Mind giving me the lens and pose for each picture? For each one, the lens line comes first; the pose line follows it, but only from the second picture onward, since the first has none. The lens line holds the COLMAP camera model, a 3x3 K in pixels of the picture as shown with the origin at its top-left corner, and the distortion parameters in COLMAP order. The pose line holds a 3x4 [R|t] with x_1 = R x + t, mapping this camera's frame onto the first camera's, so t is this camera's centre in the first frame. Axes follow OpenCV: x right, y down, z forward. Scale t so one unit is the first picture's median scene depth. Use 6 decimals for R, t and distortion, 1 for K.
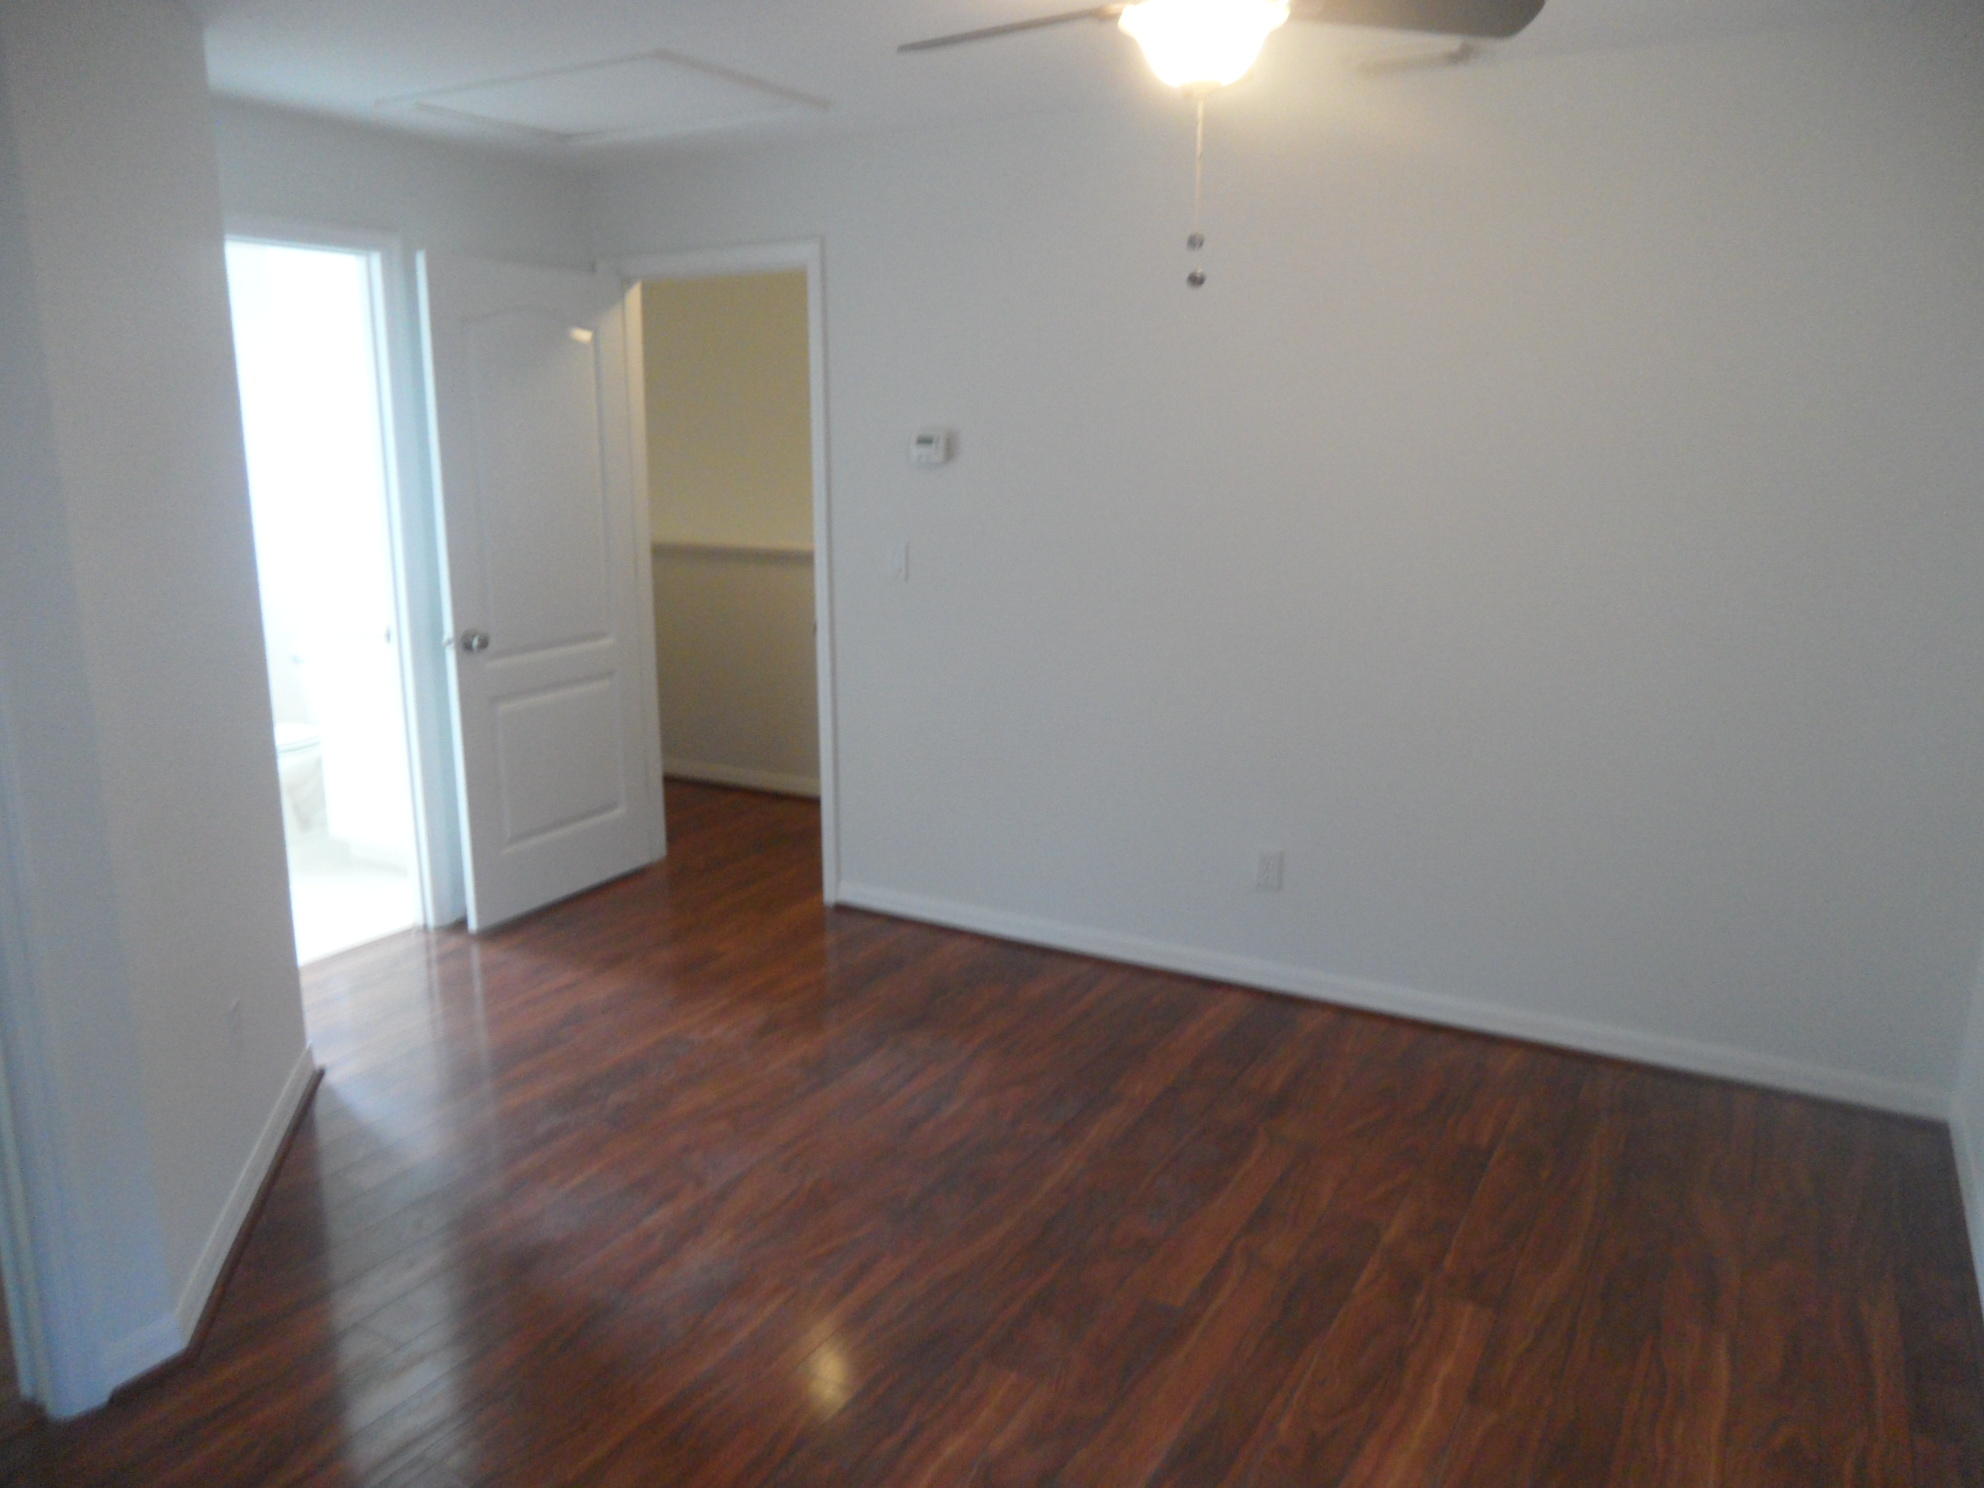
lens RADIAL K [[1406.5, 0, 992.0], [0, 1406.5, 744.0], [0, 0, 1]] dist [0.000012, -0.000221]
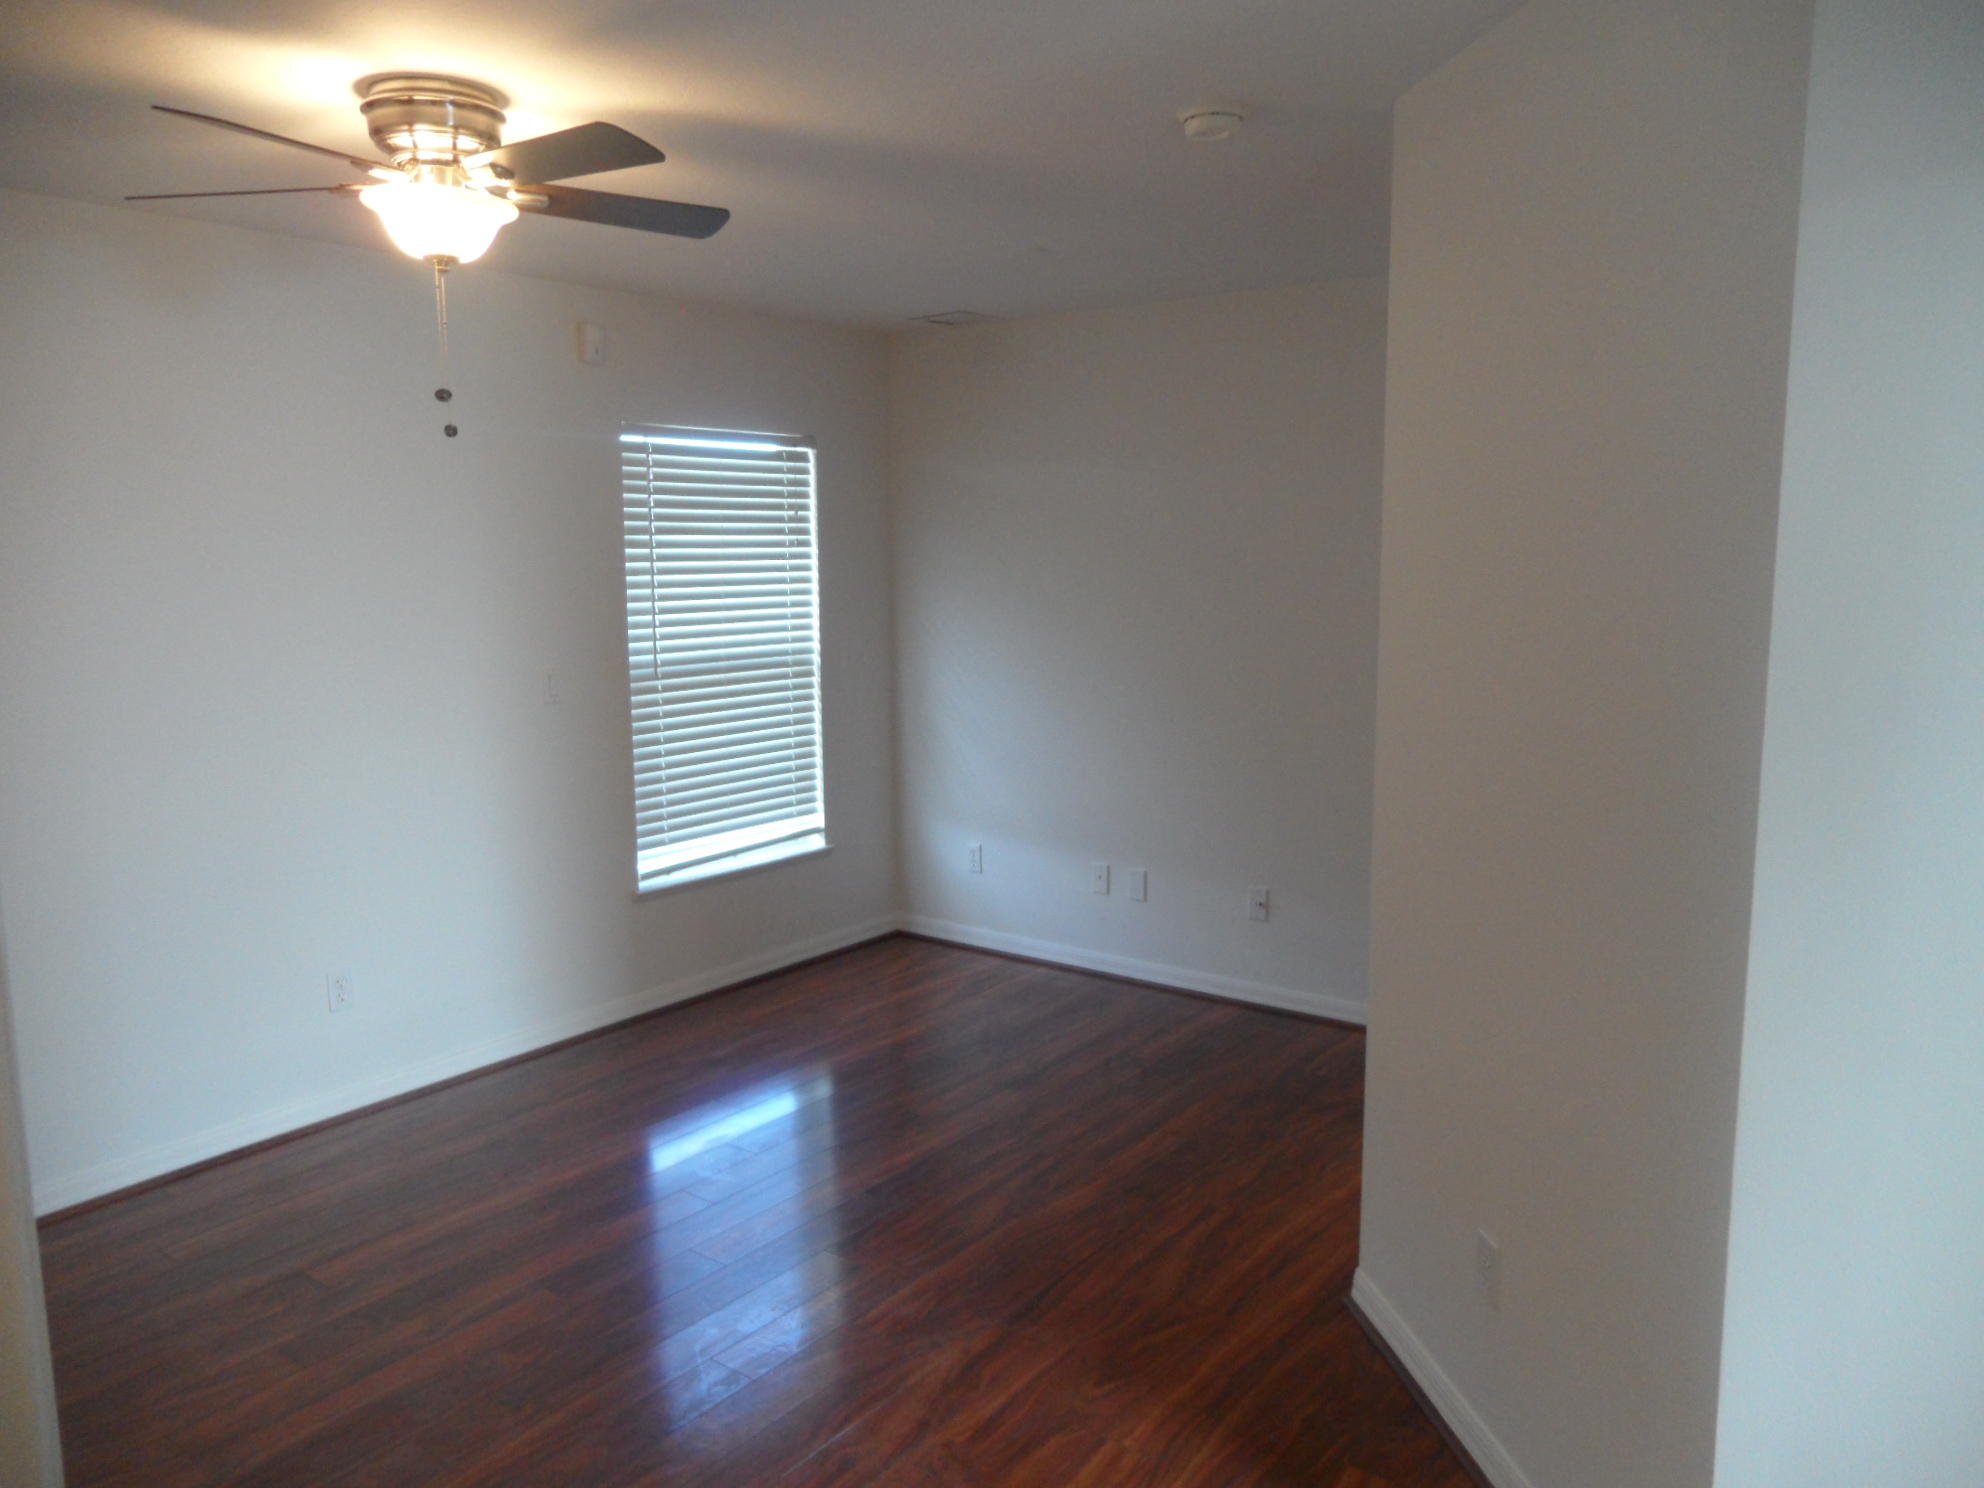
lens RADIAL K [[1406.5, 0, 992.0], [0, 1406.5, 744.0], [0, 0, 1]] dist [0.000012, -0.000221]
pose [[-0.991319, 0.009277, 0.131148, -0.409204], [0.048866, 0.952047, 0.302023, -0.381540], [-0.122057, 0.305810, -0.944236, 1.956860]]
